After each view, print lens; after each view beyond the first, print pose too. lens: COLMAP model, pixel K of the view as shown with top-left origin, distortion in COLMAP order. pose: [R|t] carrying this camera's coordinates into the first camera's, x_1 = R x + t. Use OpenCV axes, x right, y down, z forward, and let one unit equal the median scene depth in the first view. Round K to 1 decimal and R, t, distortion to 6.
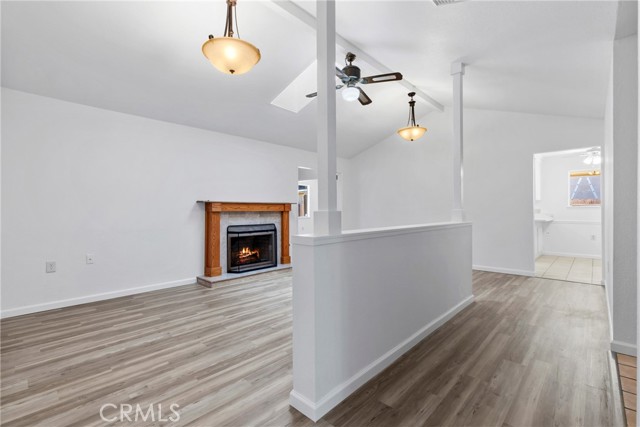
lens RADIAL K [[292.2, 0, 322.5], [0, 292.2, 215.4], [0, 0, 1]] dist [0.004892, 0.000588]
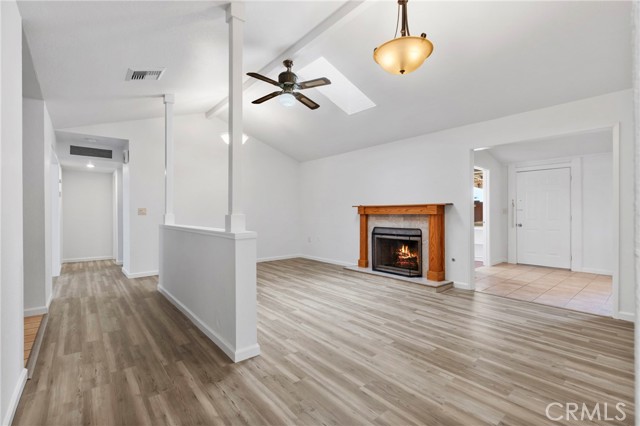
lens RADIAL K [[292.2, 0, 322.1], [0, 292.2, 214.0], [0, 0, 1]] dist [0.004892, 0.000588]
pose [[-0.124661, 0.004447, -0.992189, 0.874057], [-0.013209, 0.999894, 0.006141, -0.019934], [0.992111, 0.013871, -0.124589, 0.993027]]
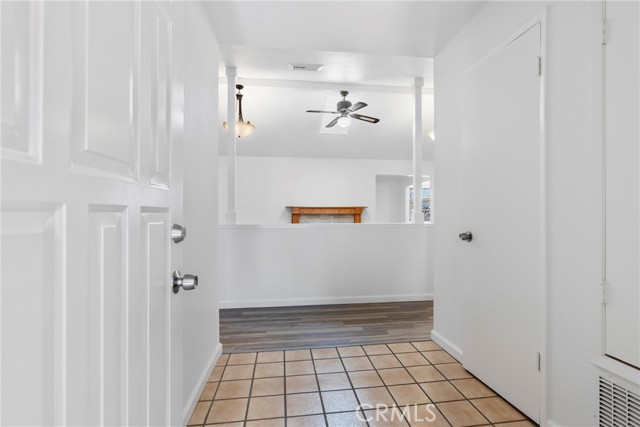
lens RADIAL K [[308.8, 0, 322.4], [0, 308.8, 213.5], [0, 0, 1]] dist [-0.000715, -0.000006]
pose [[0.769239, -0.001078, -0.638960, 0.712177], [-0.011319, 0.999819, -0.015313, 0.007187], [0.638861, 0.019012, 0.769087, -0.082512]]
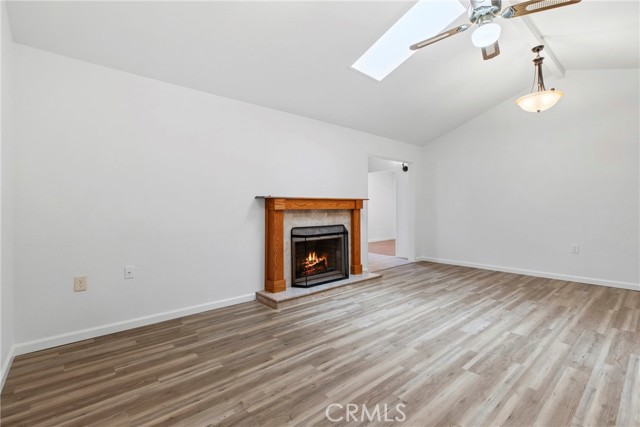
lens RADIAL K [[292.2, 0, 323.4], [0, 292.2, 213.8], [0, 0, 1]] dist [0.004892, 0.000588]
pose [[0.994894, -0.002047, -0.100908, -0.168419], [0.002215, 0.999996, 0.001553, -0.003037], [0.100904, -0.001769, 0.994895, 0.231593]]
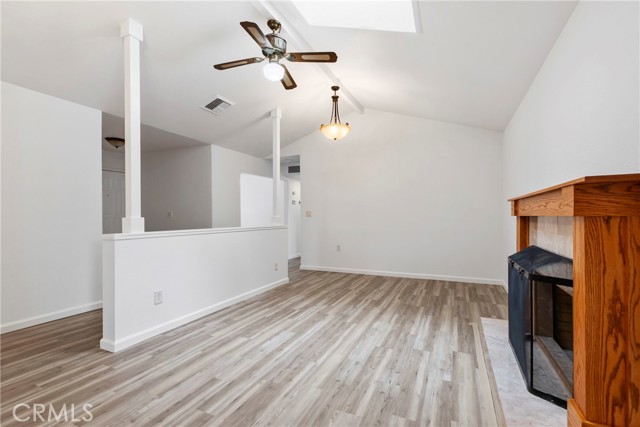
lens RADIAL K [[292.2, 0, 316.9], [0, 292.2, 217.1], [0, 0, 1]] dist [0.004892, 0.000588]
pose [[-0.953582, 0.011805, -0.300904, 0.183790], [0.006143, 0.999786, 0.019756, -0.024879], [0.301072, 0.016991, -0.953450, 1.441795]]
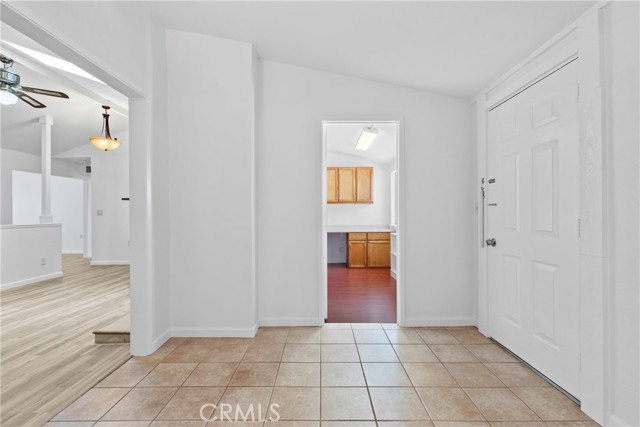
lens RADIAL K [[292.2, 0, 318.9], [0, 292.2, 212.2], [0, 0, 1]] dist [0.004892, 0.000588]
pose [[-0.740658, 0.004835, -0.671864, -0.012707], [-0.002901, 0.999942, 0.010395, -0.033136], [0.671876, 0.009648, -0.740601, 1.949125]]
